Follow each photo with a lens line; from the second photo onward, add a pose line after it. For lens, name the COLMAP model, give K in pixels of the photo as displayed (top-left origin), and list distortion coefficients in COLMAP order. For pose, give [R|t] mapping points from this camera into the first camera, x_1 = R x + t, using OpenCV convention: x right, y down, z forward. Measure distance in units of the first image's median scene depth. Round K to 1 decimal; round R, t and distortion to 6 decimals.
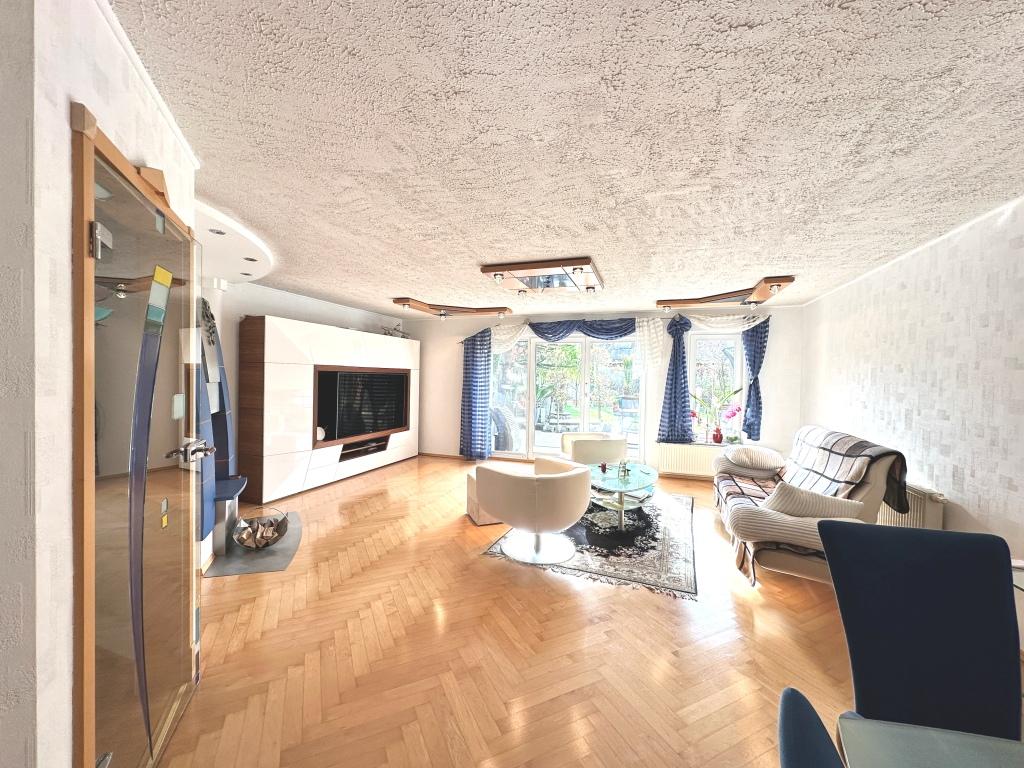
lens RADIAL K [[407.5, 0, 515.1], [0, 407.5, 383.9], [0, 0, 1]] dist [0.000487, 0.000501]
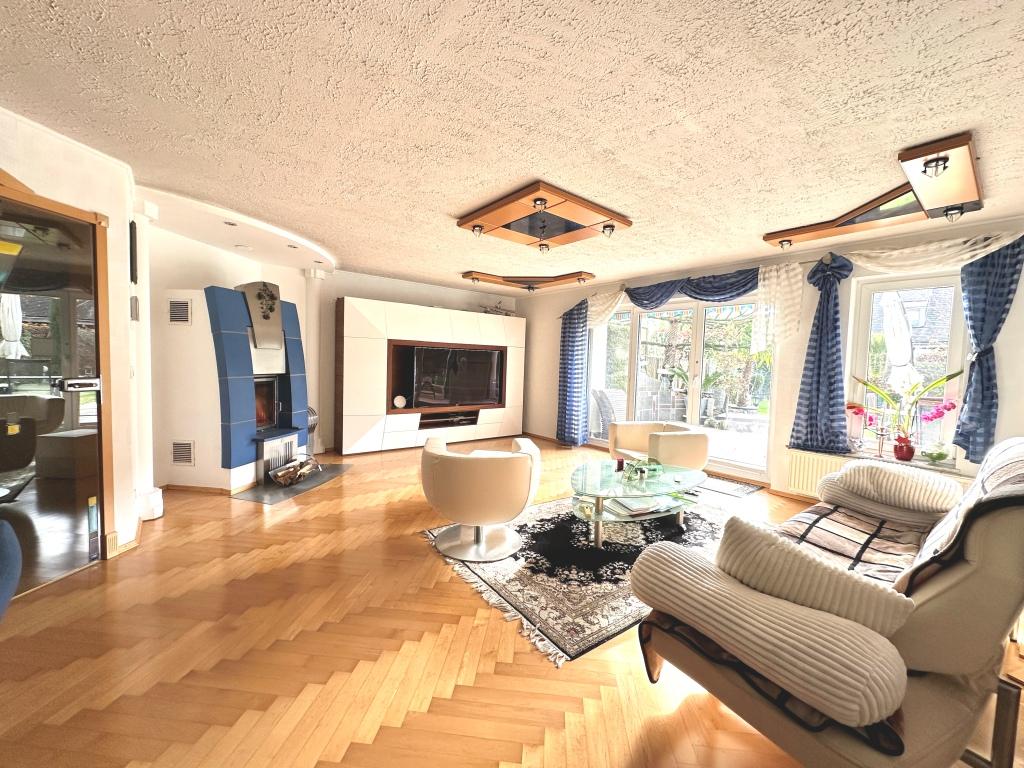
lens RADIAL K [[407.5, 0, 512.2], [0, 407.5, 382.9], [0, 0, 1]] dist [0.000487, 0.000501]
pose [[0.848956, 0.035509, -0.527268, 0.335060], [-0.023643, 0.999293, 0.029230, 0.028033], [0.527934, -0.012349, 0.849196, 0.193782]]
